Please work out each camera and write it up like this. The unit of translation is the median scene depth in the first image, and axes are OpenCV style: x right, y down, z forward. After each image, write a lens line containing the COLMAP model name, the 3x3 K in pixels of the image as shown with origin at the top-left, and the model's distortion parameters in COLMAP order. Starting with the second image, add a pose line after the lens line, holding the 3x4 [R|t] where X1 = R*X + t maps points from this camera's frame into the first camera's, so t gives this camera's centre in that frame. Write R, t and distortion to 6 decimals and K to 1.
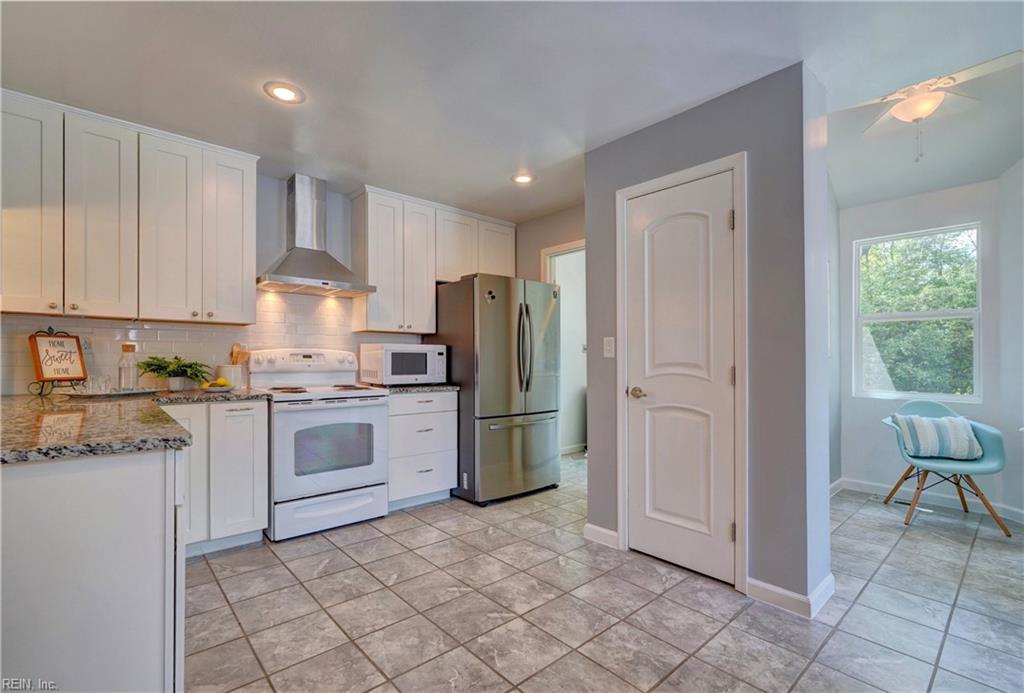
lens RADIAL K [[459.1, 0, 514.9], [0, 459.1, 367.0], [0, 0, 1]] dist [-0.009600, 0.003302]
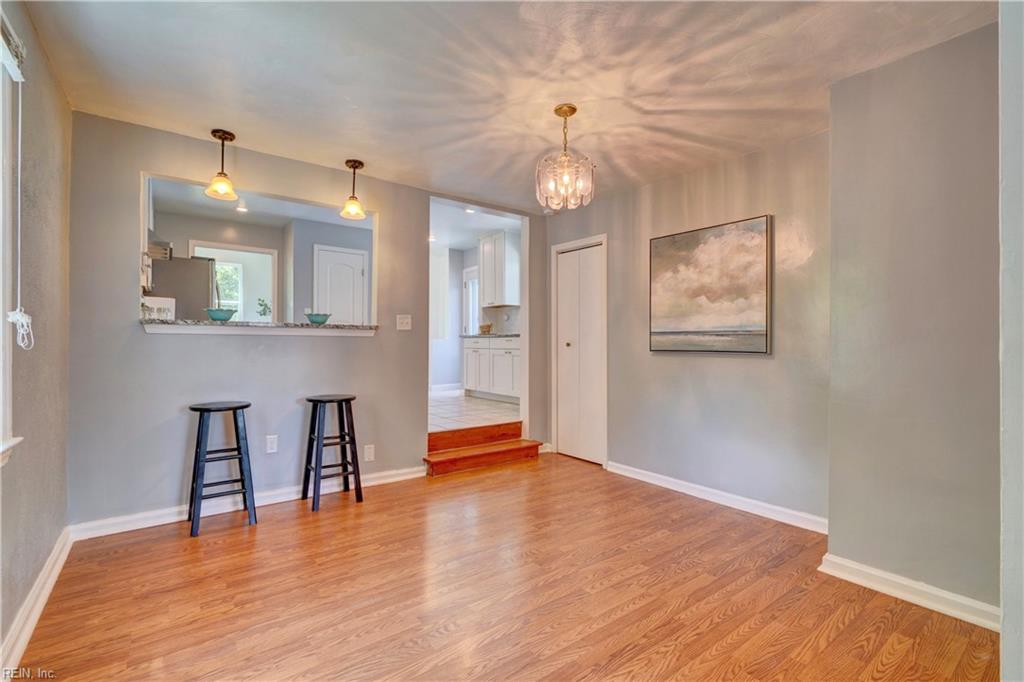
lens RADIAL K [[459.1, 0, 510.7], [0, 459.1, 342.5], [0, 0, 1]] dist [-0.009600, 0.003302]
pose [[0.077940, 0.002996, 0.996954, -2.014813], [0.010431, 0.999938, -0.003820, 0.128059], [-0.996903, 0.010697, 0.077904, -0.142797]]
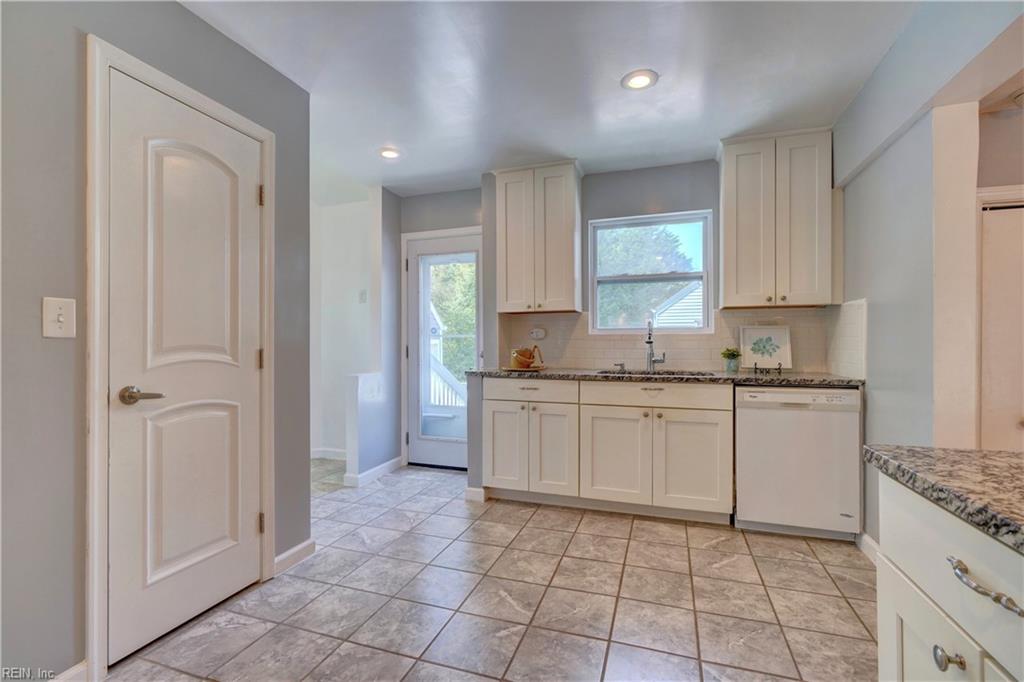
lens RADIAL K [[459.1, 0, 512.6], [0, 459.1, 341.7], [0, 0, 1]] dist [-0.009600, 0.003302]
pose [[-0.490027, -0.000686, 0.871707, -0.515671], [0.011388, 0.999909, 0.007189, -0.014791], [-0.871633, 0.013450, -0.489975, 0.858647]]
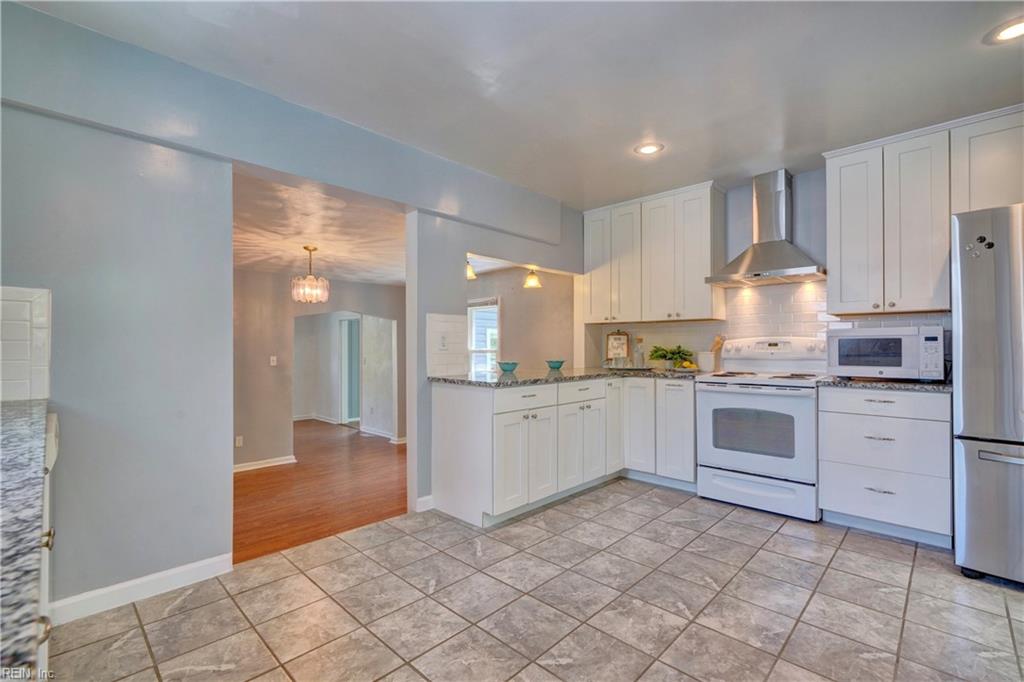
lens RADIAL K [[459.1, 0, 509.9], [0, 459.1, 347.3], [0, 0, 1]] dist [-0.009600, 0.003302]
pose [[0.072564, -0.003736, -0.997357, 0.697796], [-0.012634, 0.999909, -0.004664, -0.005271], [0.997284, 0.012939, 0.072510, 0.421424]]
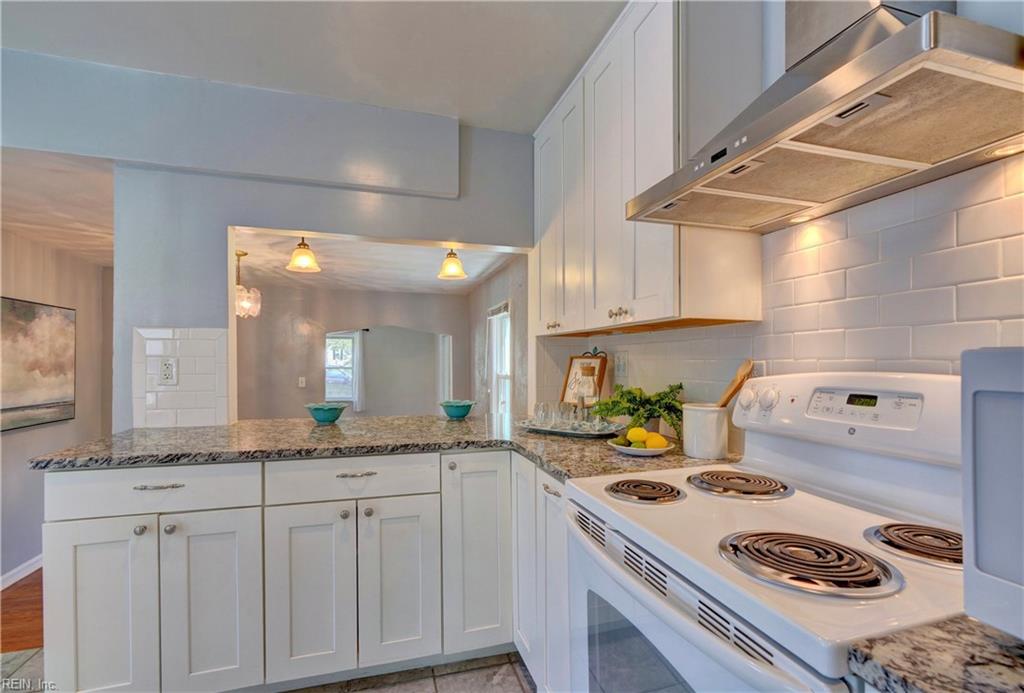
lens RADIAL K [[459.1, 0, 514.3], [0, 459.1, 356.1], [0, 0, 1]] dist [-0.009600, 0.003302]
pose [[-0.423457, -0.013040, -0.905822, -0.103685], [-0.018907, 0.999806, -0.005554, -0.058329], [0.905719, 0.014774, -0.423621, 1.182235]]
